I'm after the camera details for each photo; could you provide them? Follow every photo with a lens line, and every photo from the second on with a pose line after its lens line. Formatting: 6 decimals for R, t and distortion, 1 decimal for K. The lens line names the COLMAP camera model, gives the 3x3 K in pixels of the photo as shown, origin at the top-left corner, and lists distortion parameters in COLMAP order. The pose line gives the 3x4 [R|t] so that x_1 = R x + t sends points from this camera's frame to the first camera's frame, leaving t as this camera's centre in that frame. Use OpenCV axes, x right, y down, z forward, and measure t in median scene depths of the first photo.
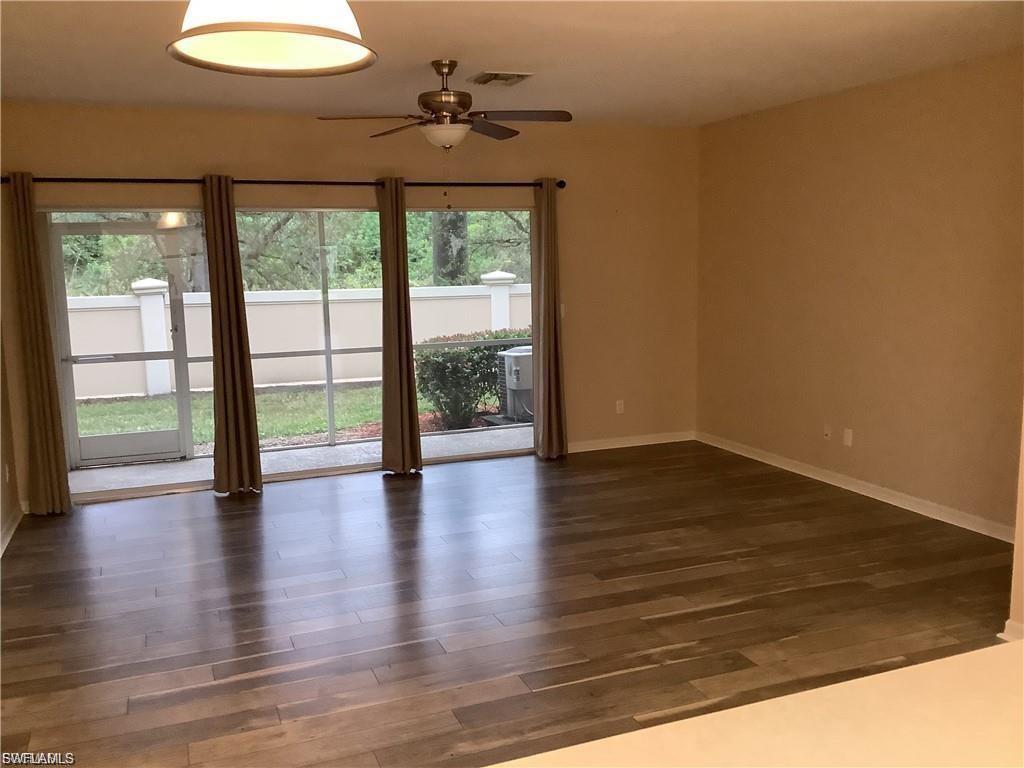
lens RADIAL K [[908.5, 0, 513.9], [0, 908.5, 379.4], [0, 0, 1]] dist [0.145059, -0.302082]
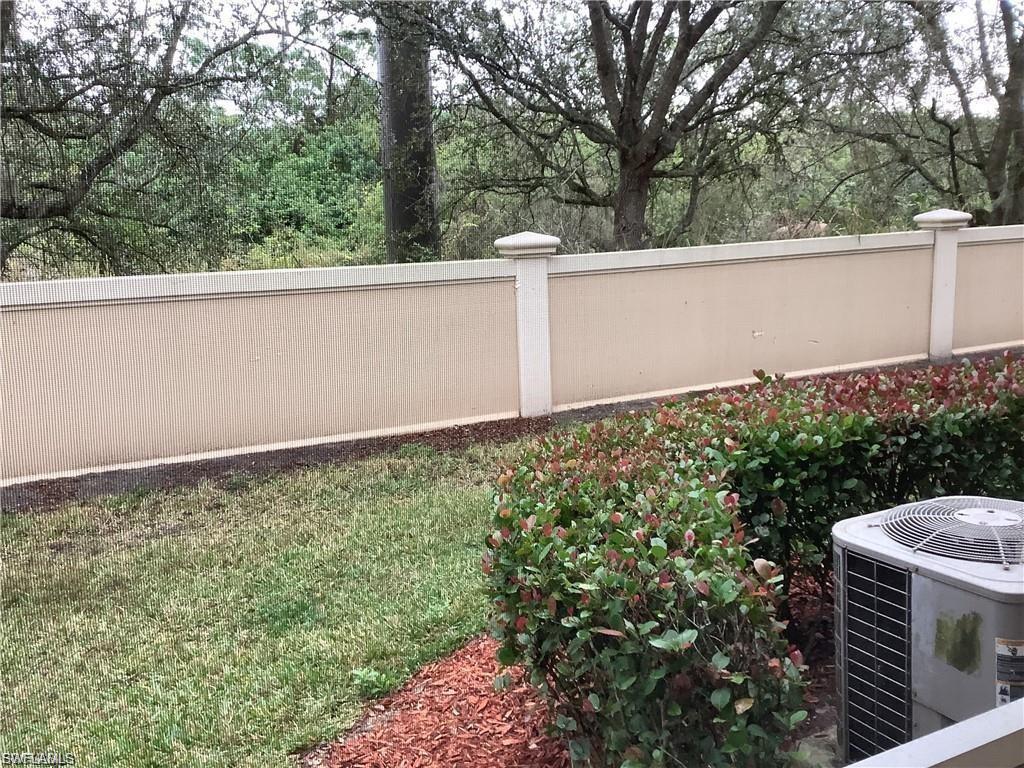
lens RADIAL K [[908.5, 0, 513.9], [0, 908.5, 379.4], [0, 0, 1]] dist [0.145059, -0.302082]
pose [[0.995754, -0.030641, 0.086806, -0.064374], [0.027768, 0.999032, 0.034117, -0.041605], [-0.087767, -0.031562, 0.995641, 0.383013]]
